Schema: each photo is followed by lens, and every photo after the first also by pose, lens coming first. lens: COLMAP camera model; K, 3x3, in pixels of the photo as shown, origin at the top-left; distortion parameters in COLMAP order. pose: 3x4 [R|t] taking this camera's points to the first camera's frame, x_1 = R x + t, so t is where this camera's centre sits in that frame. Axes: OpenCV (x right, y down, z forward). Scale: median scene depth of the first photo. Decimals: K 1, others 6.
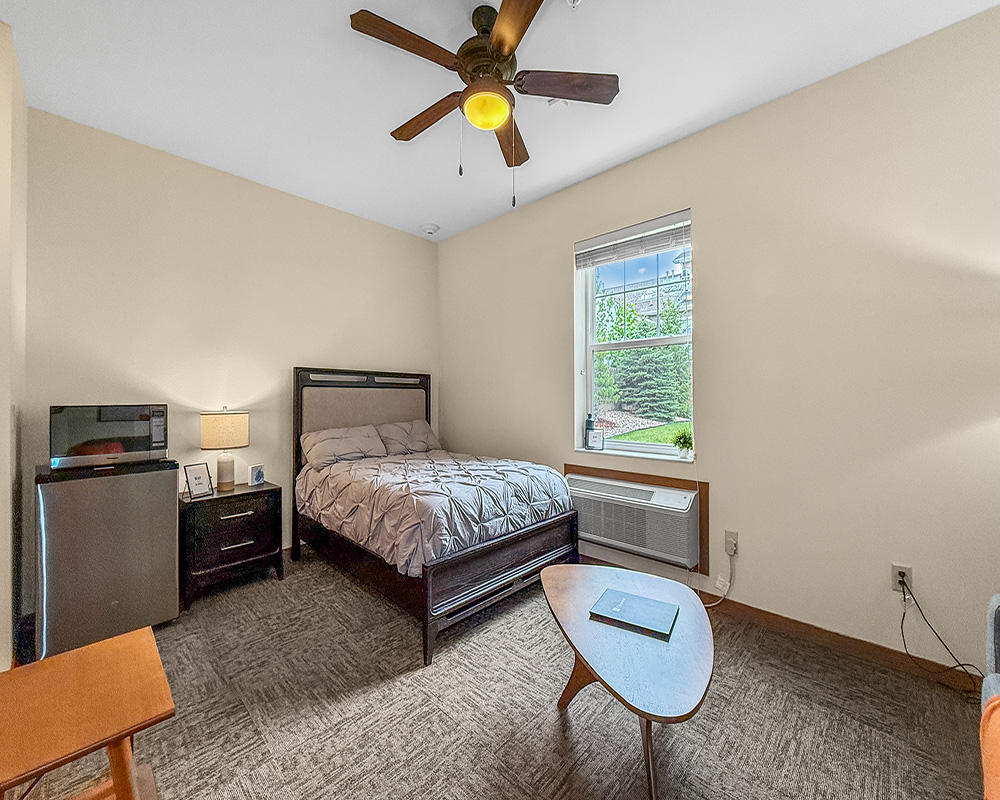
lens RADIAL K [[399.3, 0, 494.3], [0, 399.3, 394.9], [0, 0, 1]] dist [-0.000157, 0.000011]
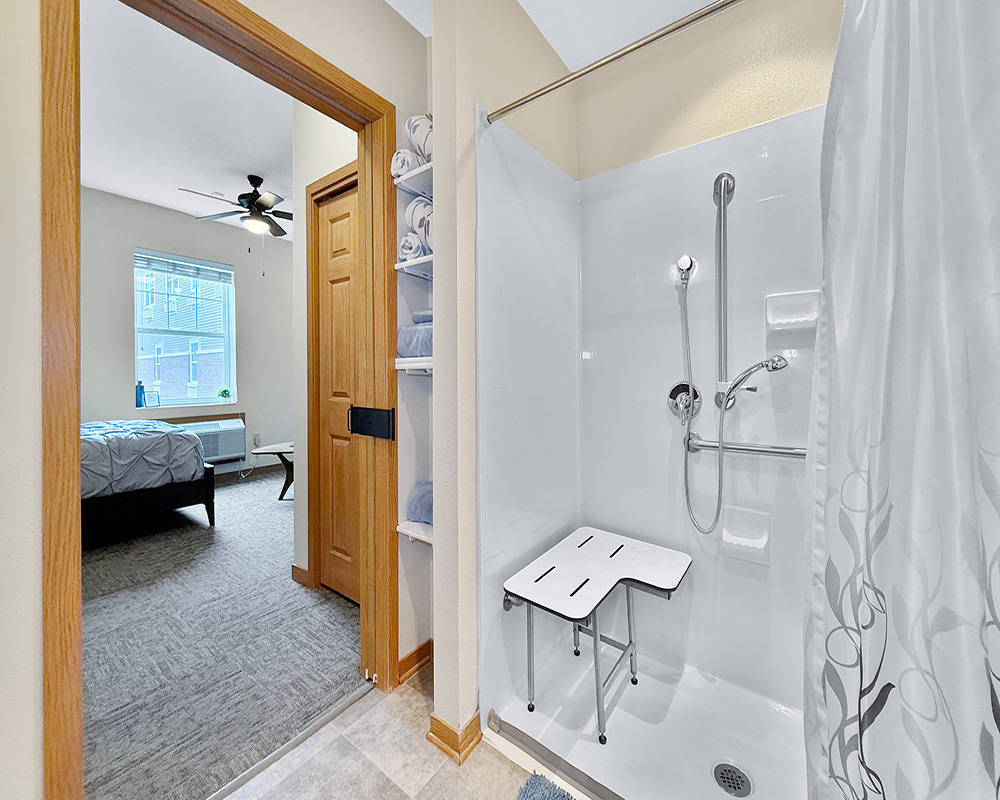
lens RADIAL K [[399.3, 0, 495.7], [0, 399.3, 376.6], [0, 0, 1]] dist [-0.000157, 0.000011]
pose [[-0.123098, -0.007030, 0.992370, -1.907303], [-0.001899, 0.999975, 0.006849, 0.036196], [-0.992393, -0.001042, -0.123108, 0.030090]]
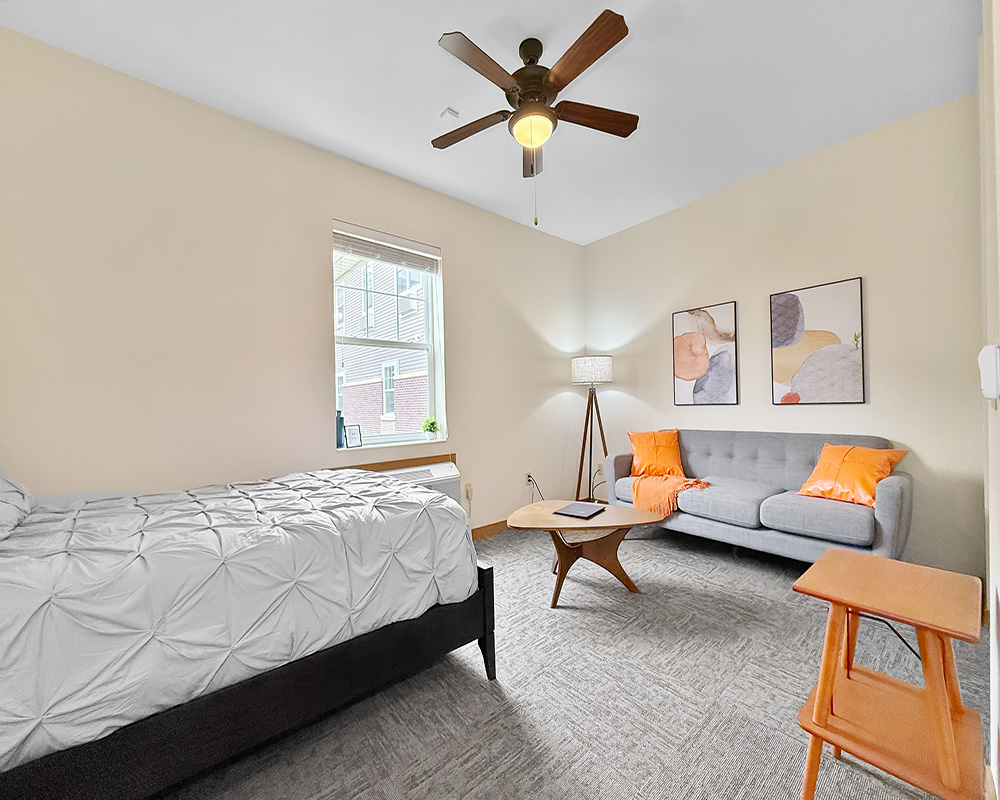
lens RADIAL K [[399.3, 0, 499.5], [0, 399.3, 403.1], [0, 0, 1]] dist [-0.000157, 0.000011]
pose [[0.116521, 0.000682, 0.993188, -1.016491], [0.015293, 0.999880, -0.002481, 0.063004], [-0.993070, 0.015478, 0.116496, 0.842868]]
